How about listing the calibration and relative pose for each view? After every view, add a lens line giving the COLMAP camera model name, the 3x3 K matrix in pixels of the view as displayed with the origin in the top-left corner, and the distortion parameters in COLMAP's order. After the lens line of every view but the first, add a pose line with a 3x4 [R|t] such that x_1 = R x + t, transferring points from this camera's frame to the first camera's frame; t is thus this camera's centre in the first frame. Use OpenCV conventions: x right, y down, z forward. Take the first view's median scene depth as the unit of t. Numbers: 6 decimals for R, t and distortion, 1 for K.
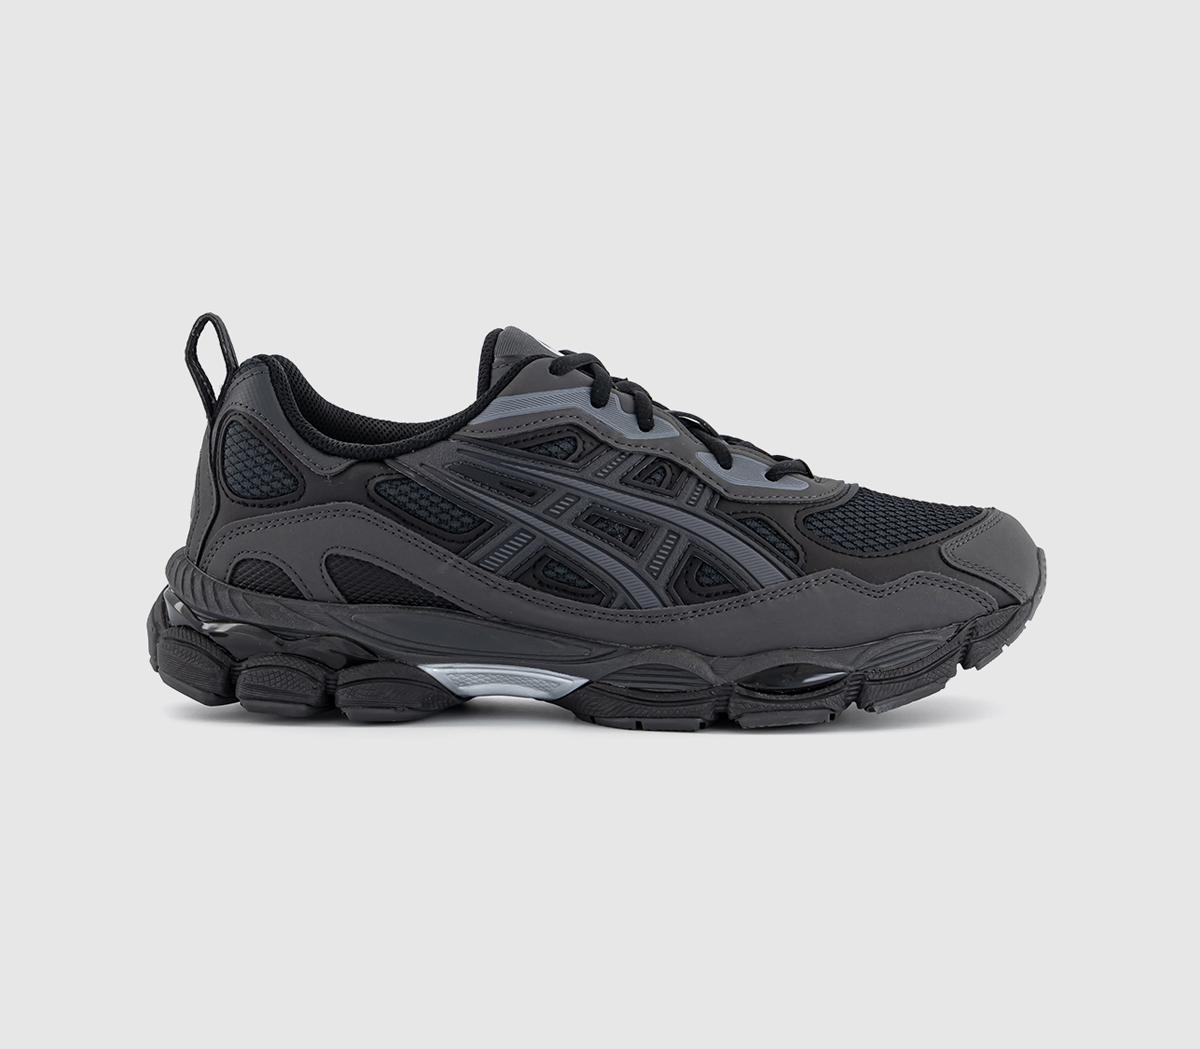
lens RADIAL K [[1883.9, 0, 600.0], [0, 1883.9, 524.5], [0, 0, 1]] dist [0.020257, 0.016804]
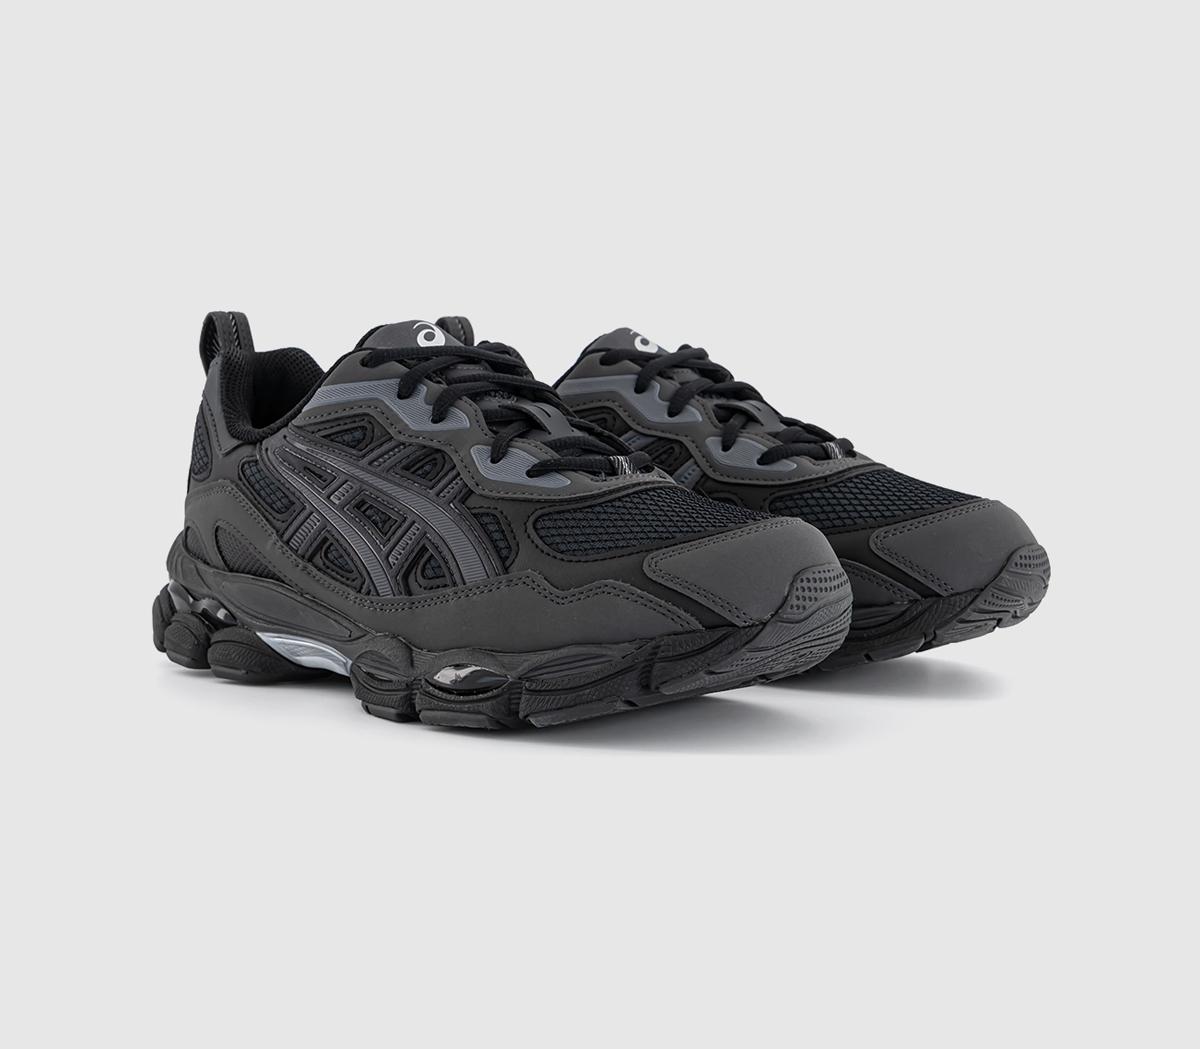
lens RADIAL K [[1883.9, 0, 600.0], [0, 1883.9, 524.5], [0, 0, 1]] dist [0.020257, 0.016804]
pose [[0.799757, 0.057314, -0.597581, 0.709209], [-0.048233, 0.998349, 0.031201, -0.031033], [0.598383, 0.003870, 0.801201, 0.245686]]
